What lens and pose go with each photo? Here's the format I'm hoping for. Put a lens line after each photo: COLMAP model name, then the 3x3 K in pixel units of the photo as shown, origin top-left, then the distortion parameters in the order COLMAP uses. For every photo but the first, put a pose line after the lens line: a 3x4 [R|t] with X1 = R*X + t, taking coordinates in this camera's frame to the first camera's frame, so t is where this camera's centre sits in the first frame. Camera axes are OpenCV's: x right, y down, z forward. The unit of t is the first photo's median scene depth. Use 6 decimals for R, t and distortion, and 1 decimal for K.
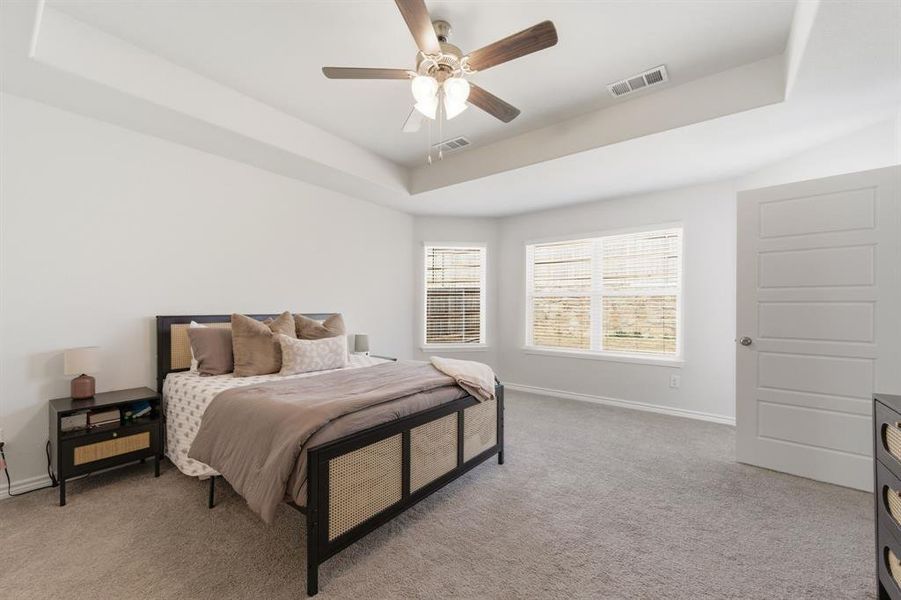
lens RADIAL K [[374.4, 0, 450.5], [0, 374.4, 300.0], [0, 0, 1]] dist [0.001569, 0.000201]
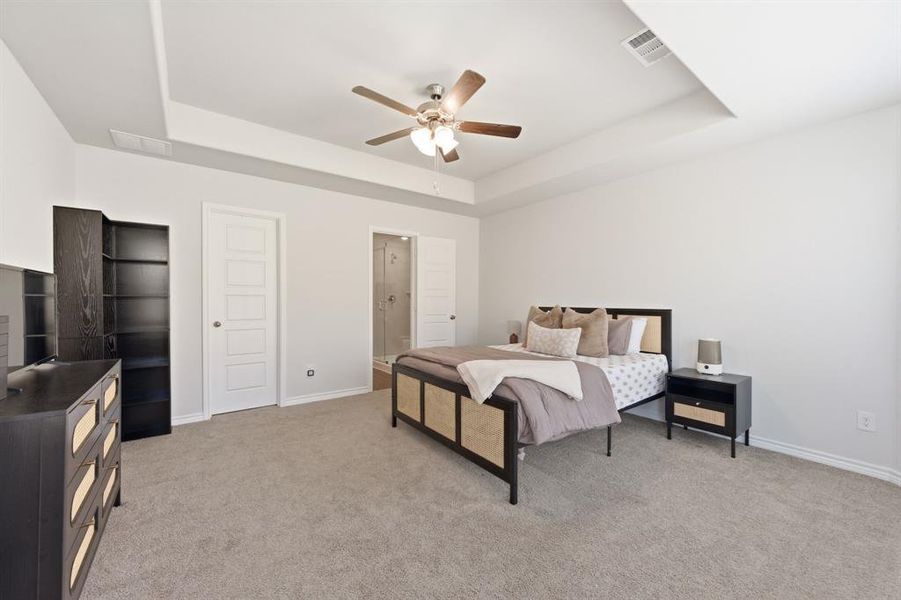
lens RADIAL K [[347.8, 0, 453.7], [0, 347.8, 303.6], [0, 0, 1]] dist [0.000023, -0.000001]
pose [[-0.272481, 0.015086, -0.962043, 0.843024], [0.007911, 0.999878, 0.013439, 0.006991], [0.962129, -0.003949, -0.272567, 1.042840]]
